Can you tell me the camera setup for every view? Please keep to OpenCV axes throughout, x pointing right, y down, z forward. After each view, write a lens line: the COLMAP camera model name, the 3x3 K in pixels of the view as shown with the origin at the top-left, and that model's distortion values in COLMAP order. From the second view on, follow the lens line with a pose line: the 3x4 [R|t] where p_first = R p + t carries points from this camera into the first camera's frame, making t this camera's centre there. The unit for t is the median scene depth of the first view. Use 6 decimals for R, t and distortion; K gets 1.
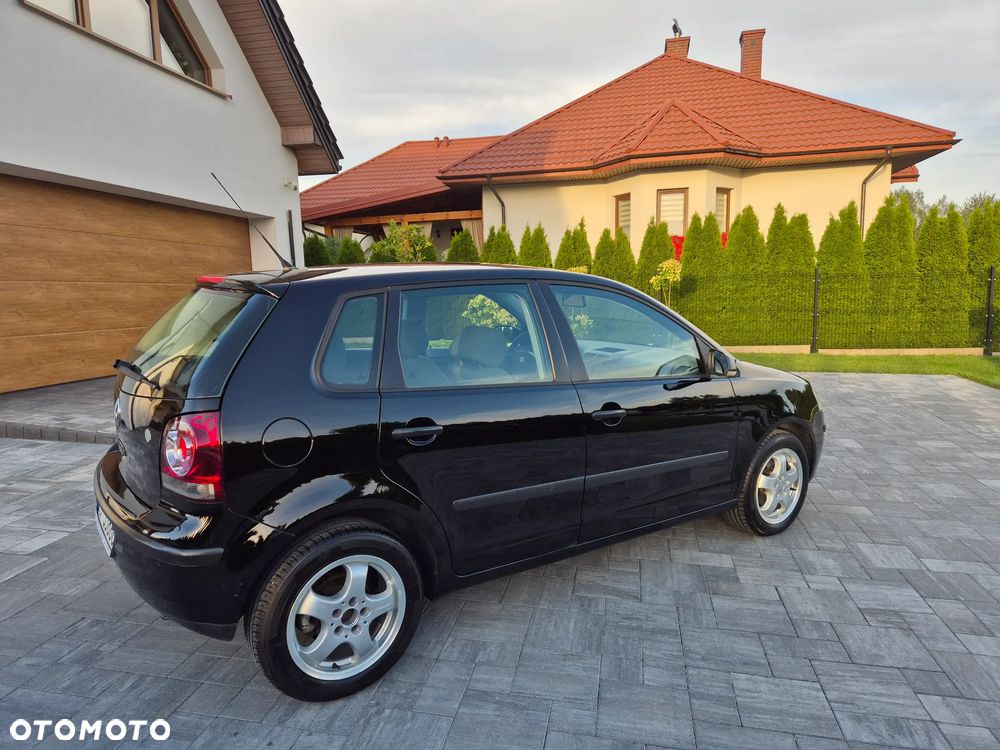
lens RADIAL K [[664.1, 0, 494.2], [0, 664.1, 374.3], [0, 0, 1]] dist [0.084317, -0.067562]
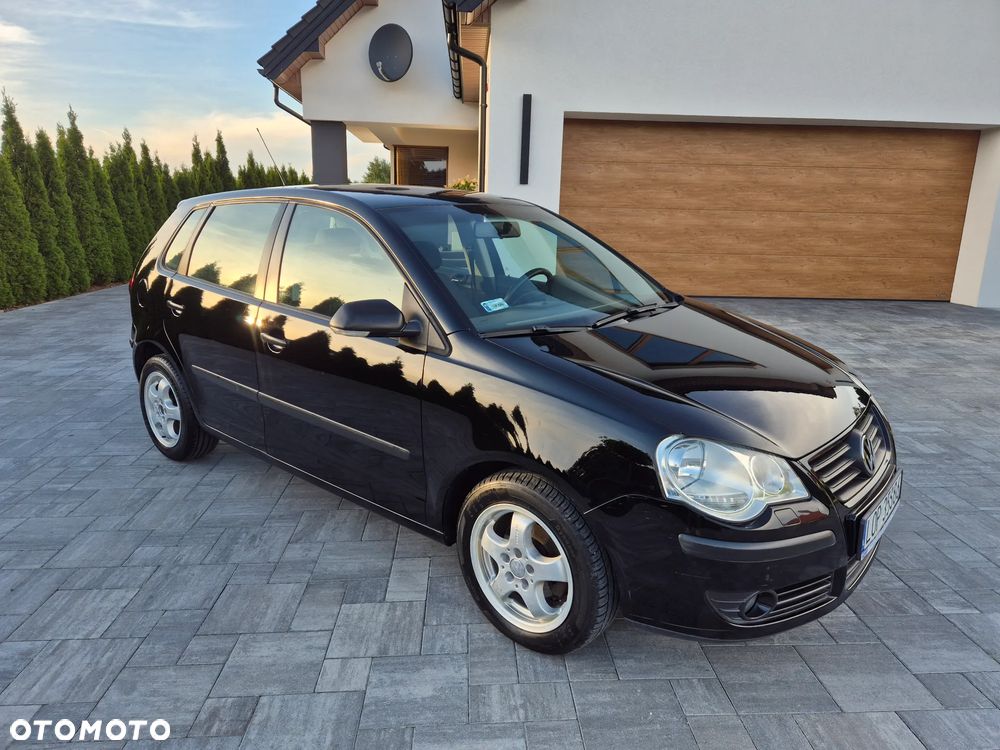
lens RADIAL K [[668.1, 0, 502.9], [0, 668.1, 371.7], [0, 0, 1]] dist [0.081815, -0.071249]
pose [[0.252953, 0.236757, -0.938062, 0.398936], [-0.150982, 0.967376, 0.203442, -0.048692], [0.955625, 0.090170, 0.280446, 0.349690]]
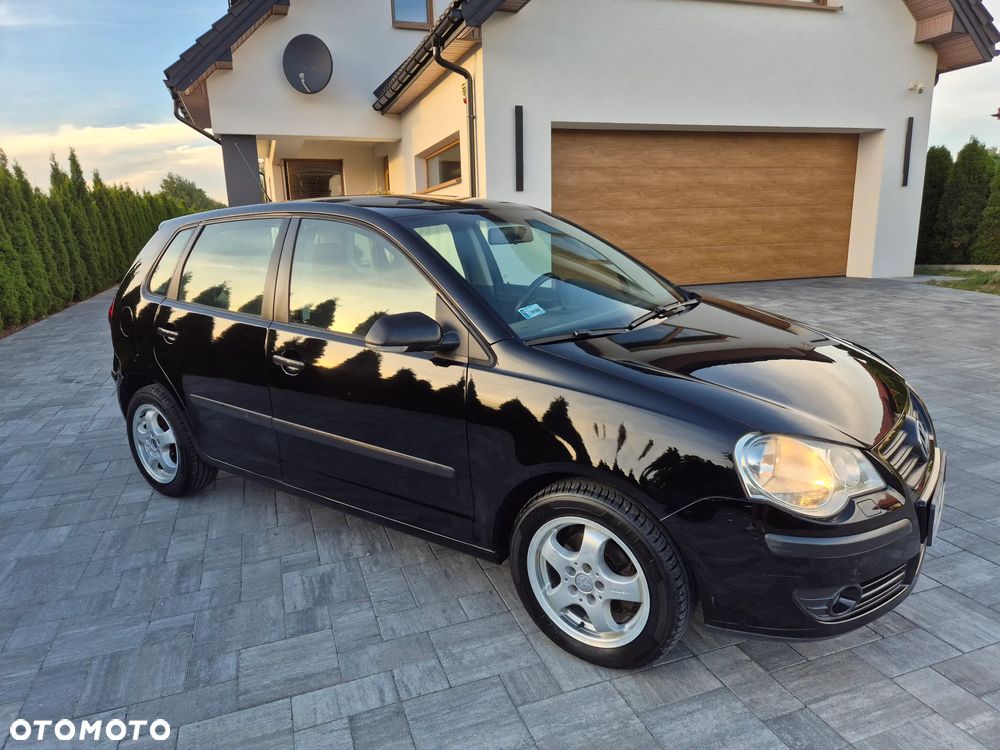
lens RADIAL K [[669.7, 0, 495.8], [0, 669.7, 378.0], [0, 0, 1]] dist [0.067590, -0.046411]
pose [[0.515608, 0.186172, -0.836354, 0.316477], [-0.089230, 0.982469, 0.163687, -0.003960], [0.852166, -0.009771, 0.523181, 0.063754]]
